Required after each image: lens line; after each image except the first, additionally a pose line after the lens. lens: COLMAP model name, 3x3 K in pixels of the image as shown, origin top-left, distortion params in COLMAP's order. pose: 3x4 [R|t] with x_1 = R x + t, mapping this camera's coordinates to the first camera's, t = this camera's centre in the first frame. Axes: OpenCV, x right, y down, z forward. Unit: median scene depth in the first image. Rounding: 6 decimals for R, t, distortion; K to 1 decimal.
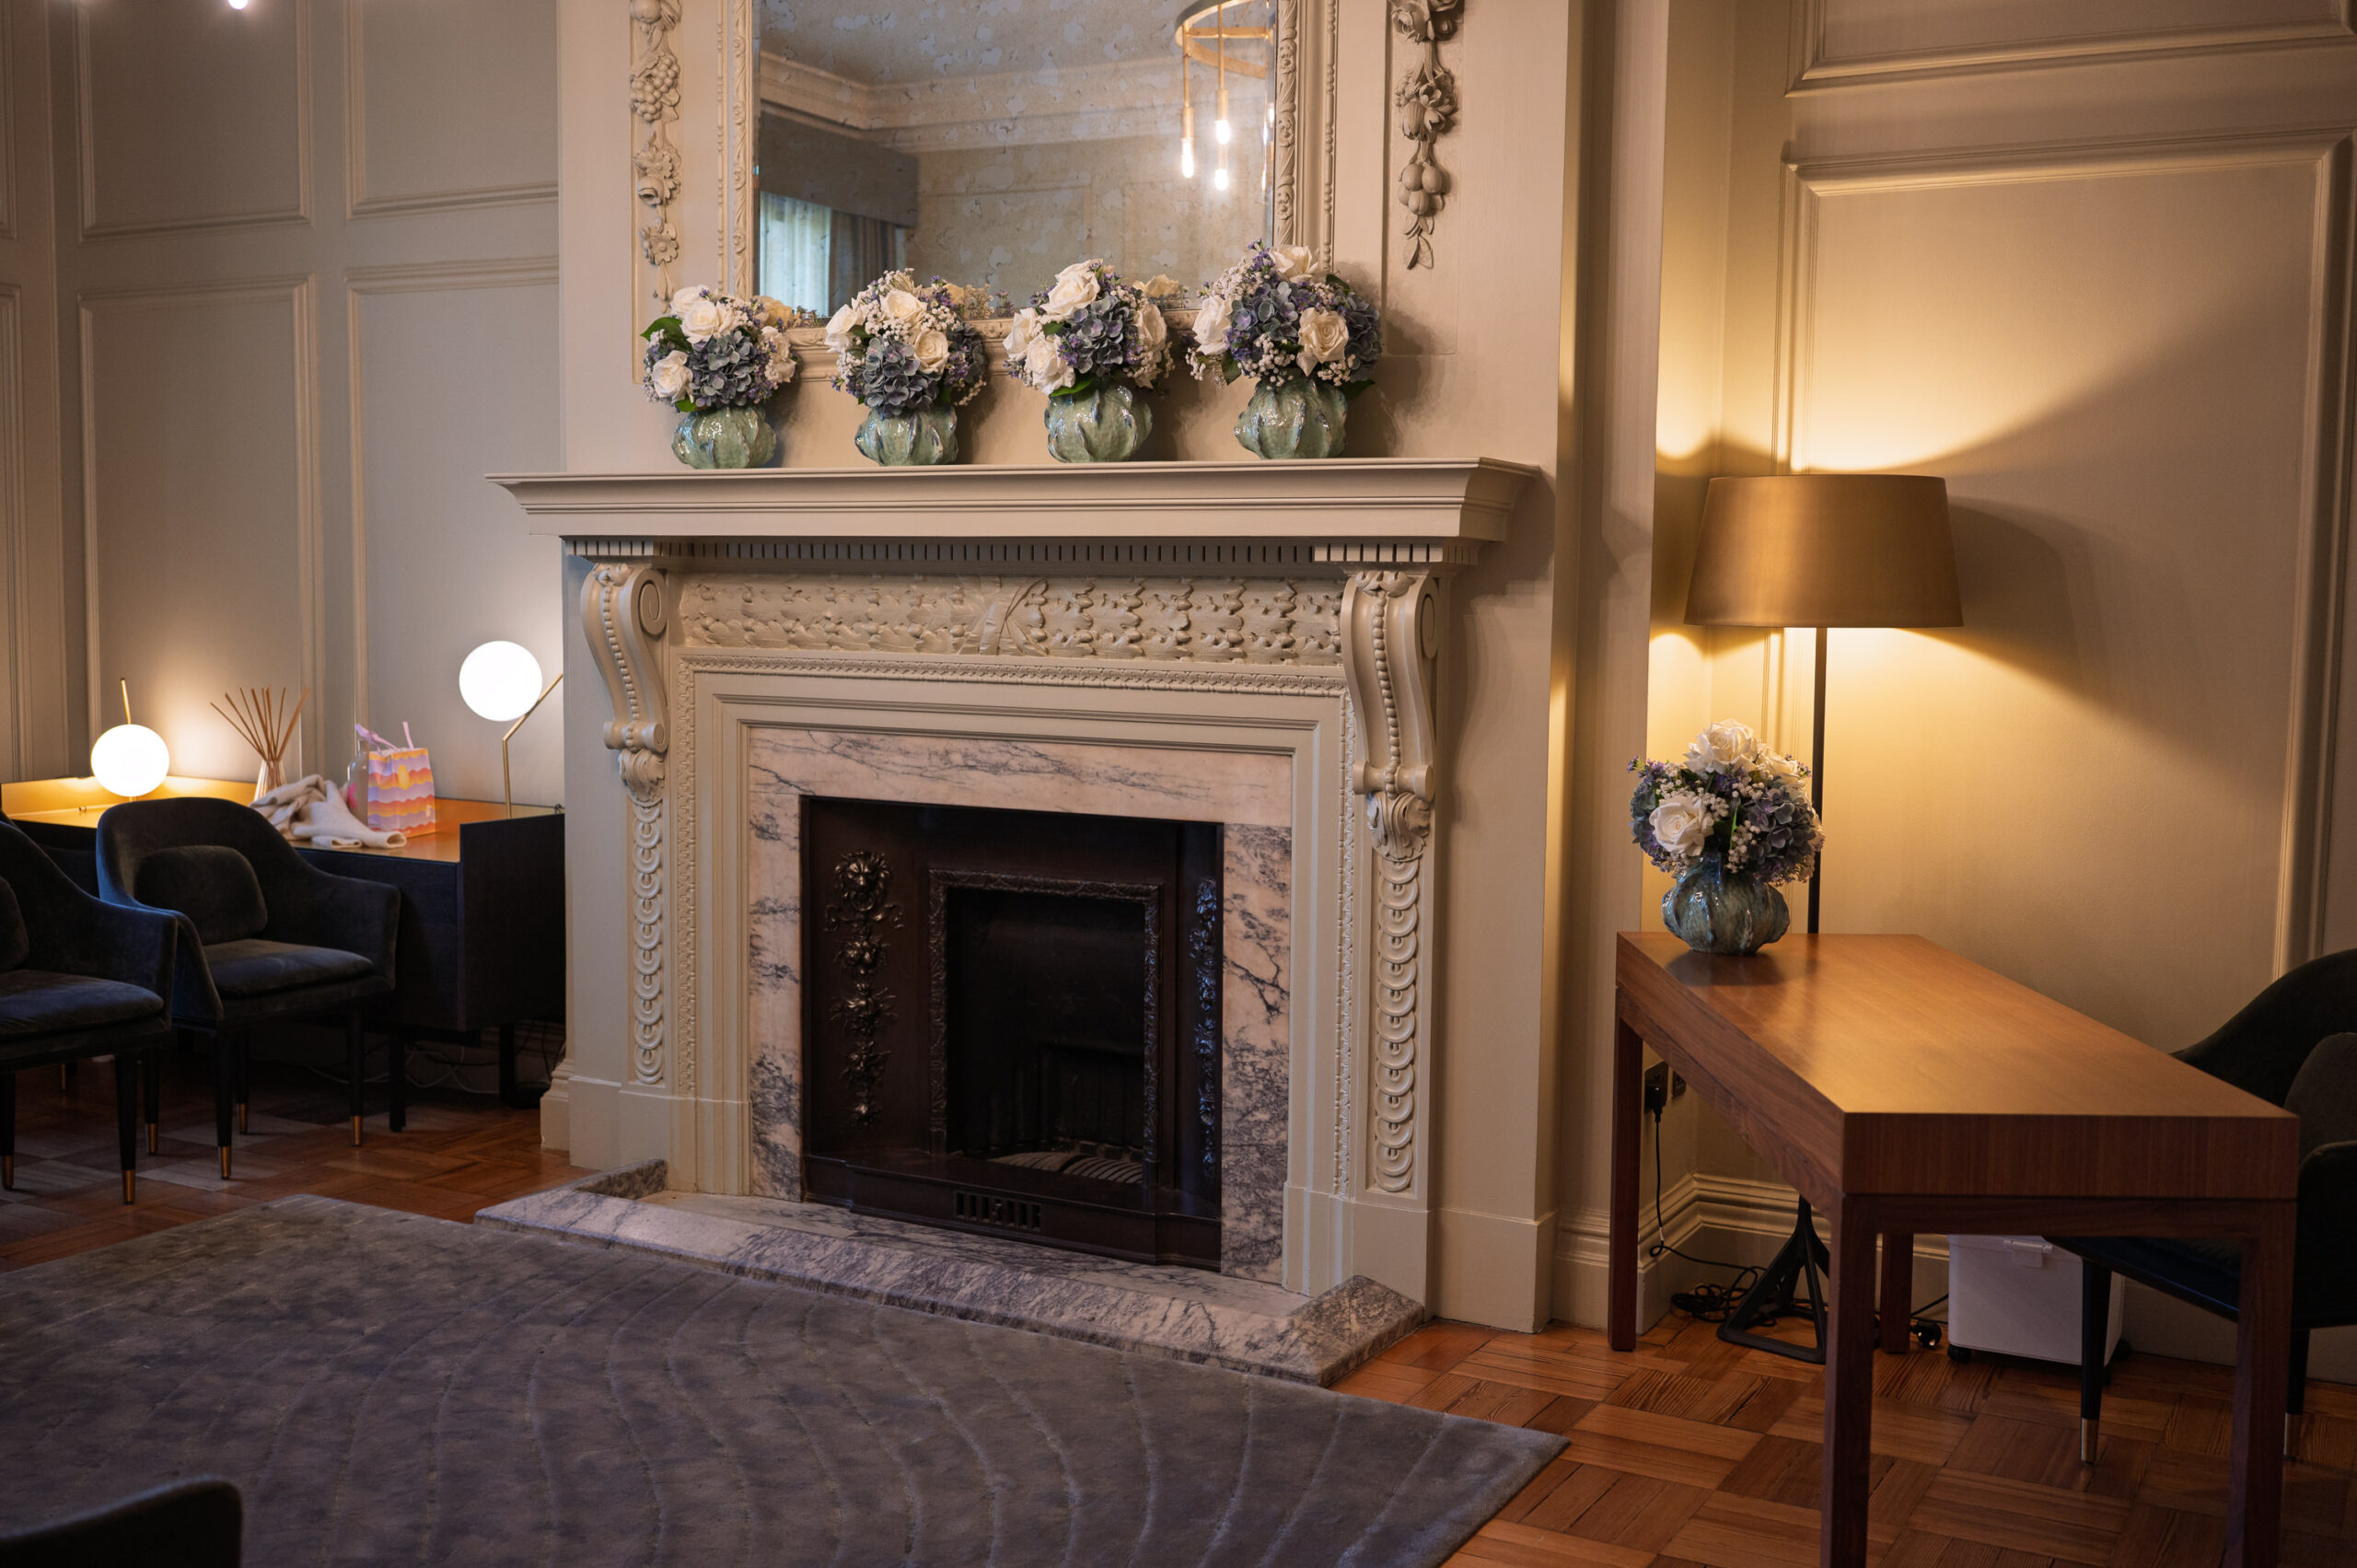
lens RADIAL K [[2317.8, 0, 1141.7], [0, 2317.8, 765.6], [0, 0, 1]] dist [0.024453, 0.000000]
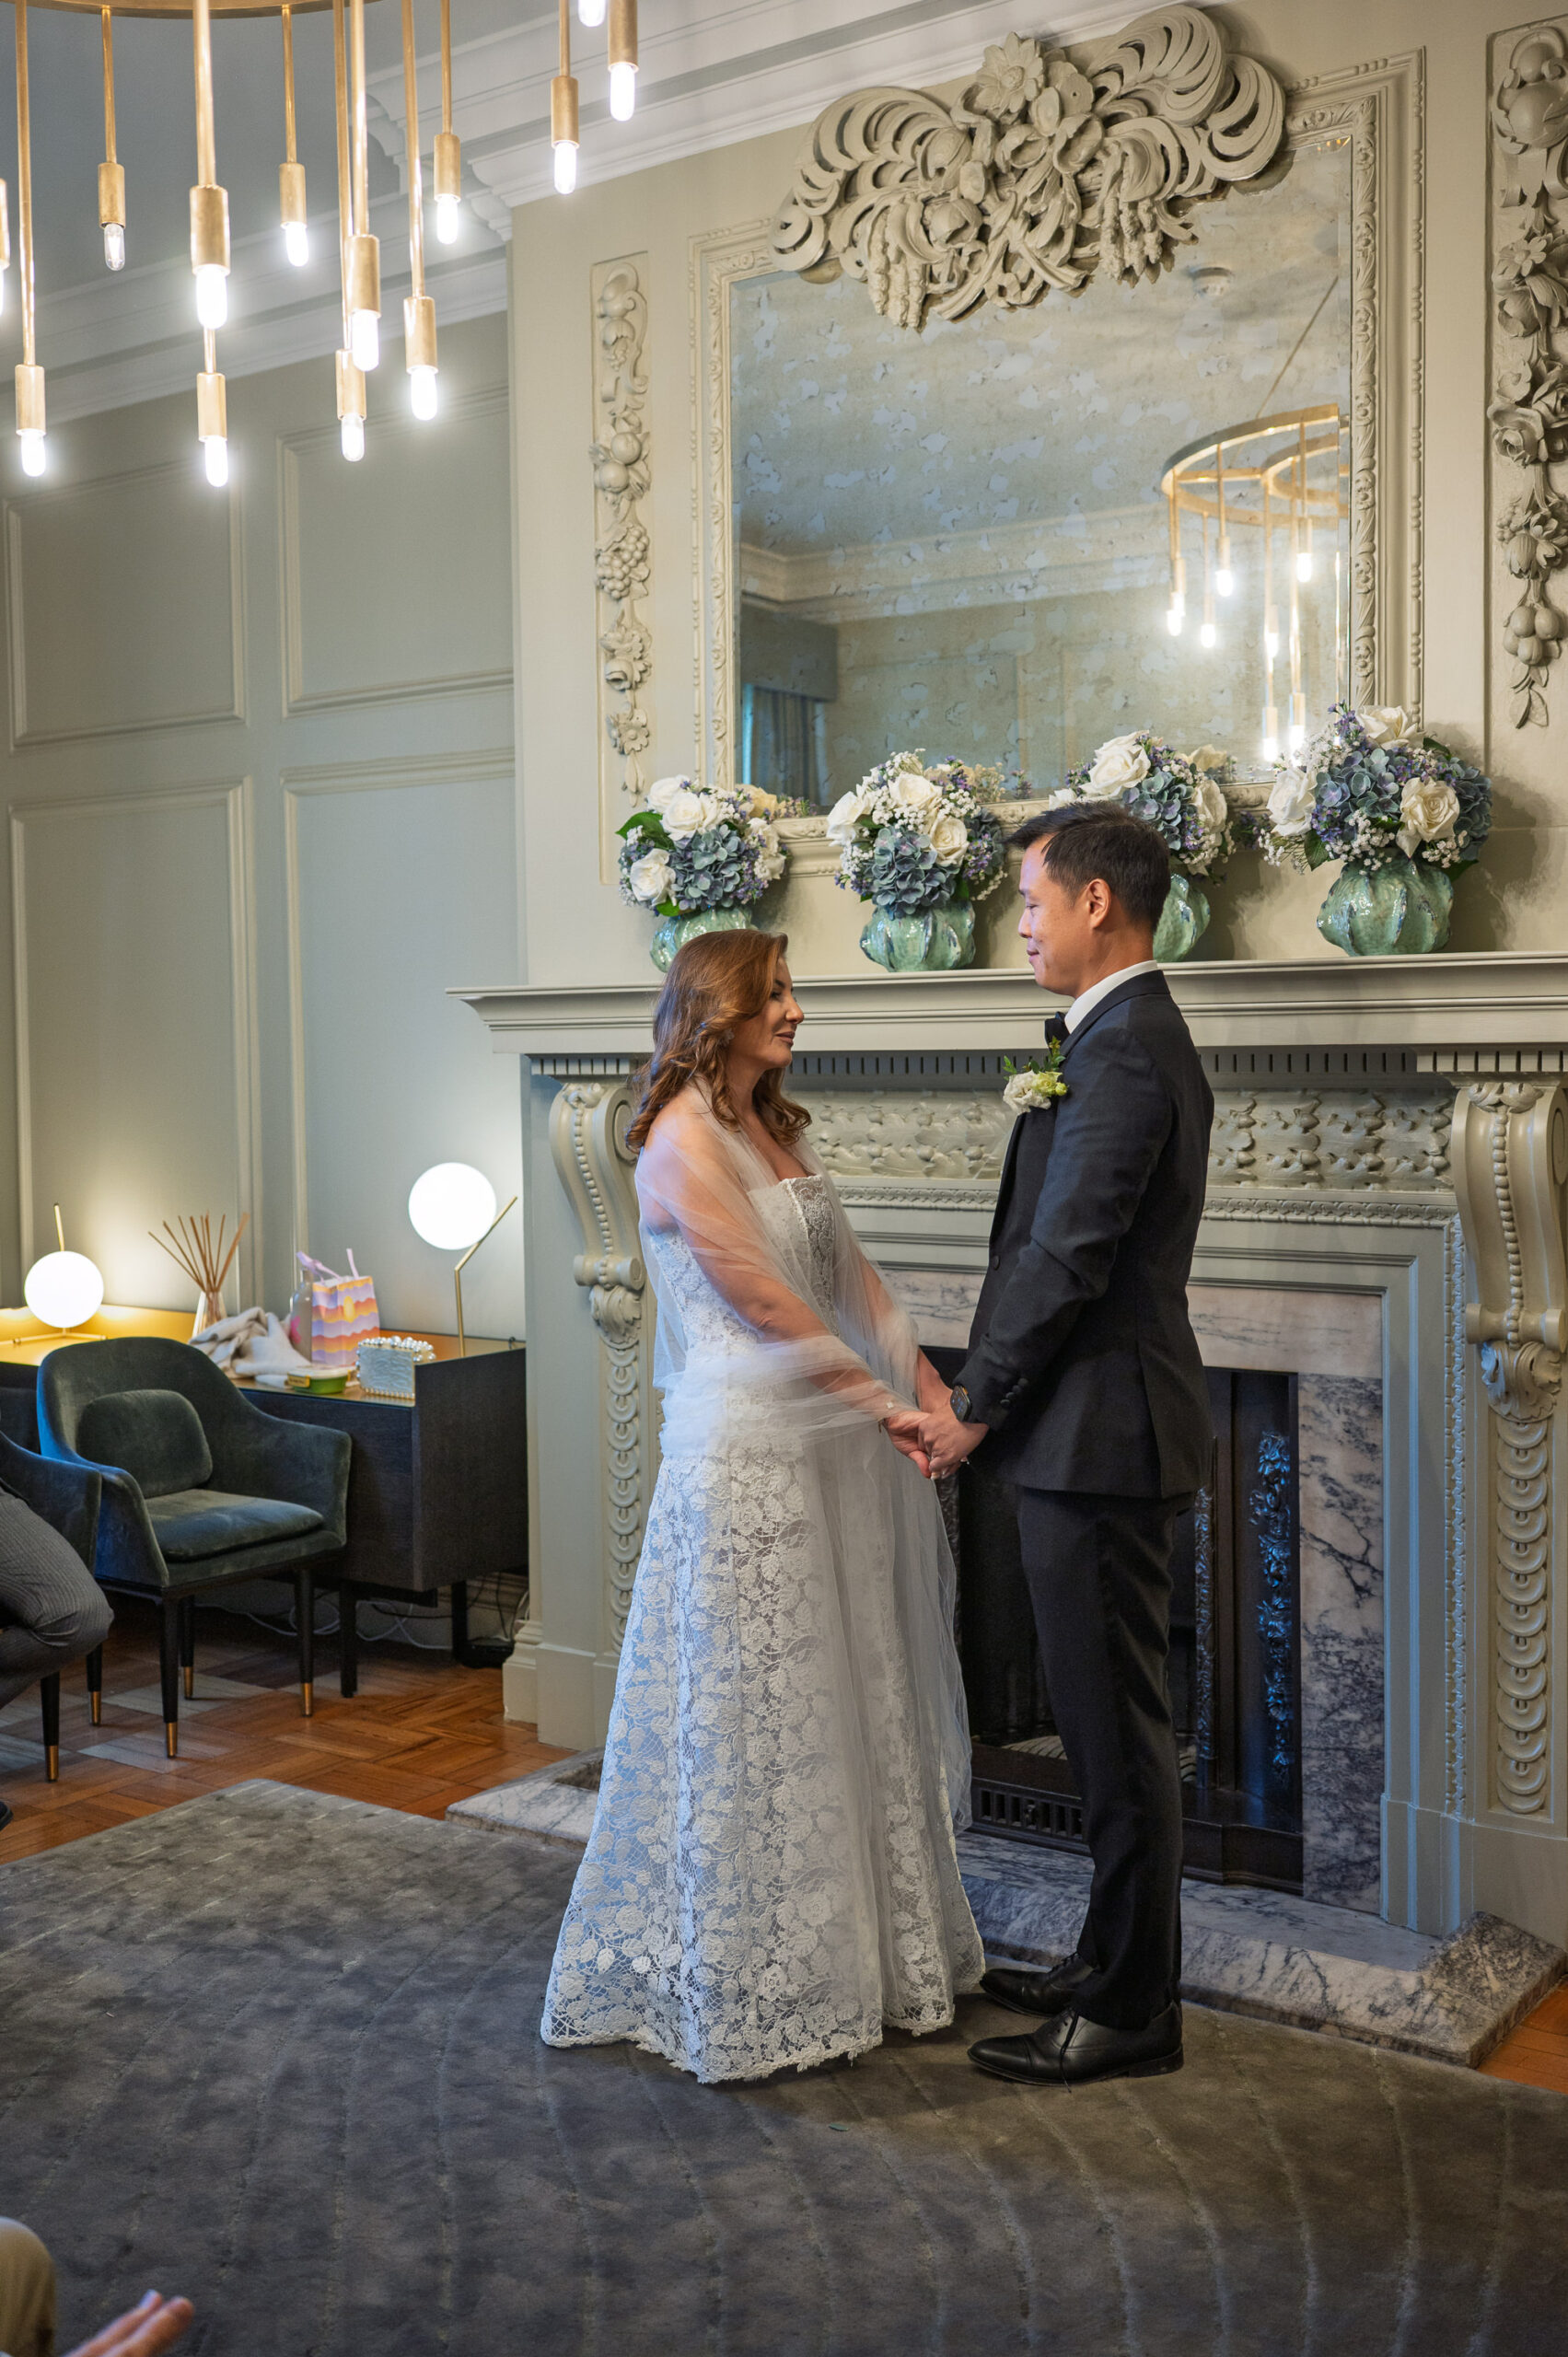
lens RADIAL K [[2317.8, 0, 773.2], [0, 2317.8, 1160.3], [0, 0, 1]] dist [0.024453, 0.000000]
pose [[0.994762, -0.018350, -0.100558, -0.070176], [0.015258, 0.999389, -0.031434, -0.030091], [0.101073, 0.029735, 0.994435, 0.117393]]
